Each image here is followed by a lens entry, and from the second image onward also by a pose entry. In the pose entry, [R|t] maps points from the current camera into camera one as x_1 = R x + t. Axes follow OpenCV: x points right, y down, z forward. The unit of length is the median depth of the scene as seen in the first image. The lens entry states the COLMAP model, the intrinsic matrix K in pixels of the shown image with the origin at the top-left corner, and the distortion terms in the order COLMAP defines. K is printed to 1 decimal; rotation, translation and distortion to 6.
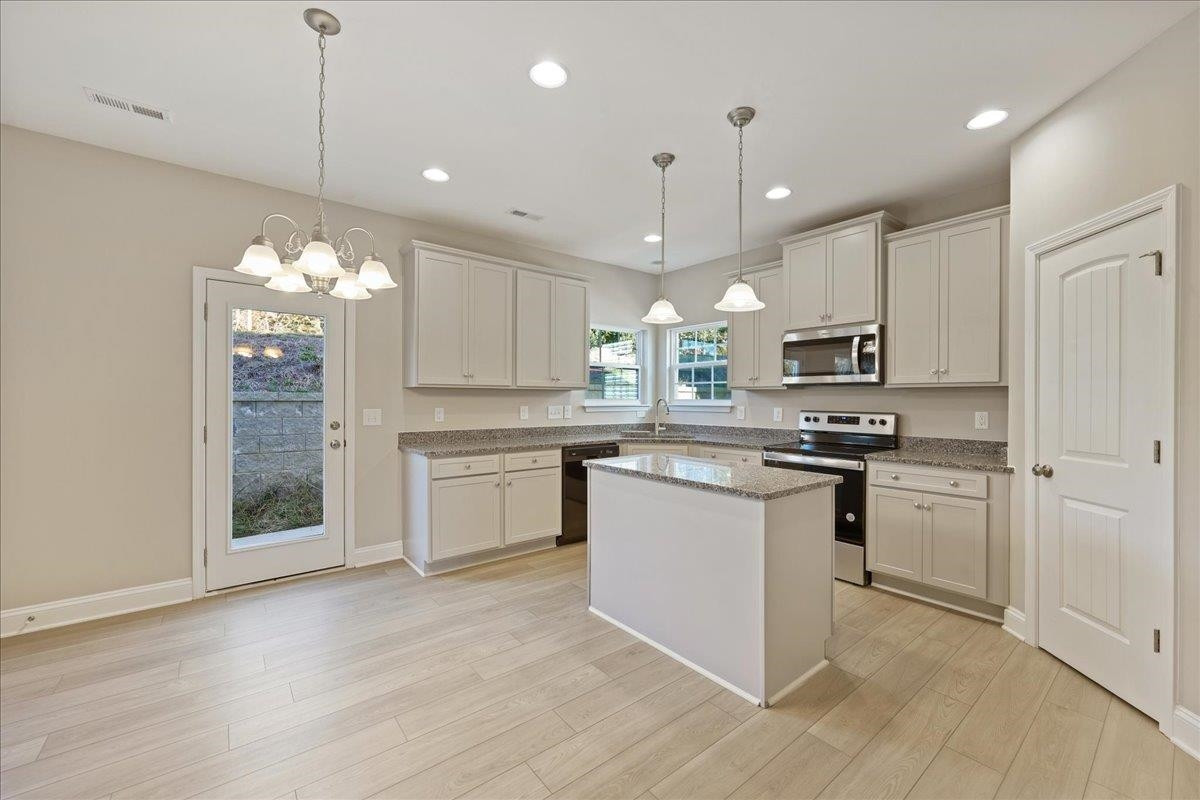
lens RADIAL K [[483.5, 0, 606.1], [0, 483.5, 398.6], [0, 0, 1]] dist [-0.003814, 0.000663]
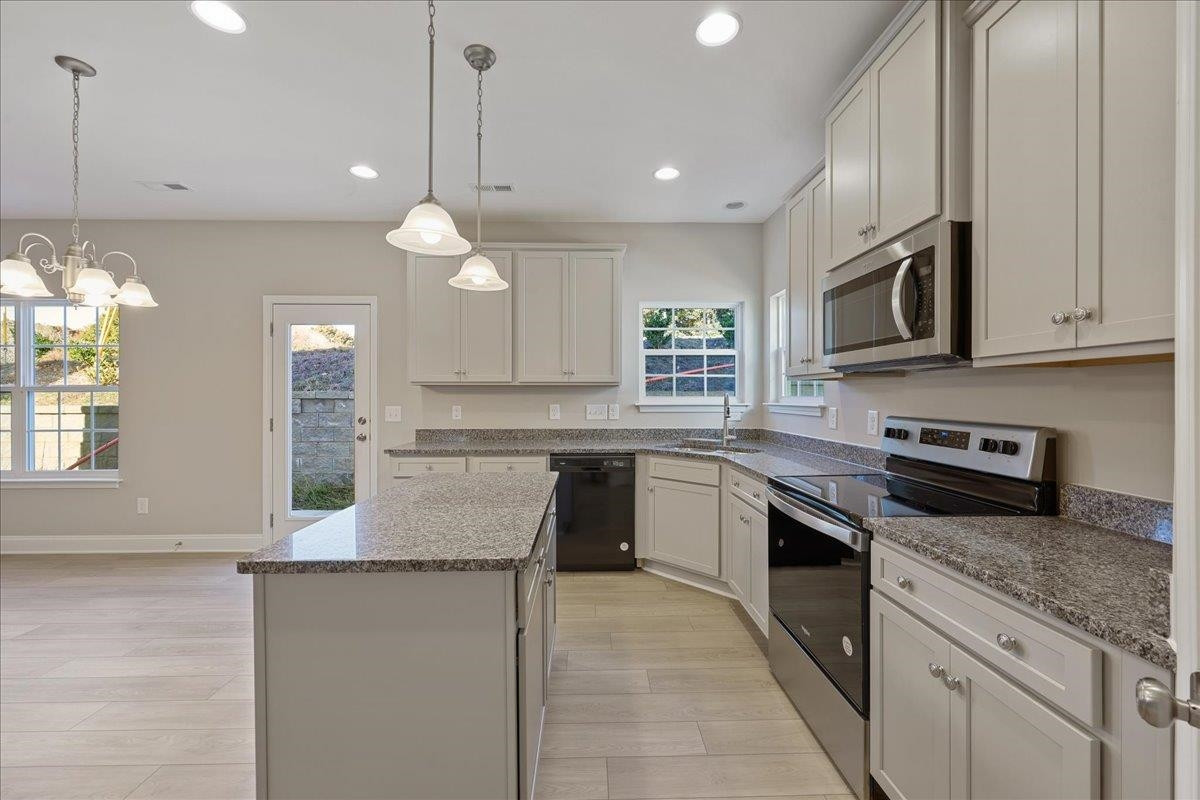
lens RADIAL K [[483.5, 0, 598.3], [0, 483.5, 396.5], [0, 0, 1]] dist [-0.003814, 0.000663]
pose [[0.790510, -0.003550, -0.612439, 0.525943], [0.003500, 0.999993, -0.001279, 0.002654], [0.612439, -0.001133, 0.790517, 0.418951]]
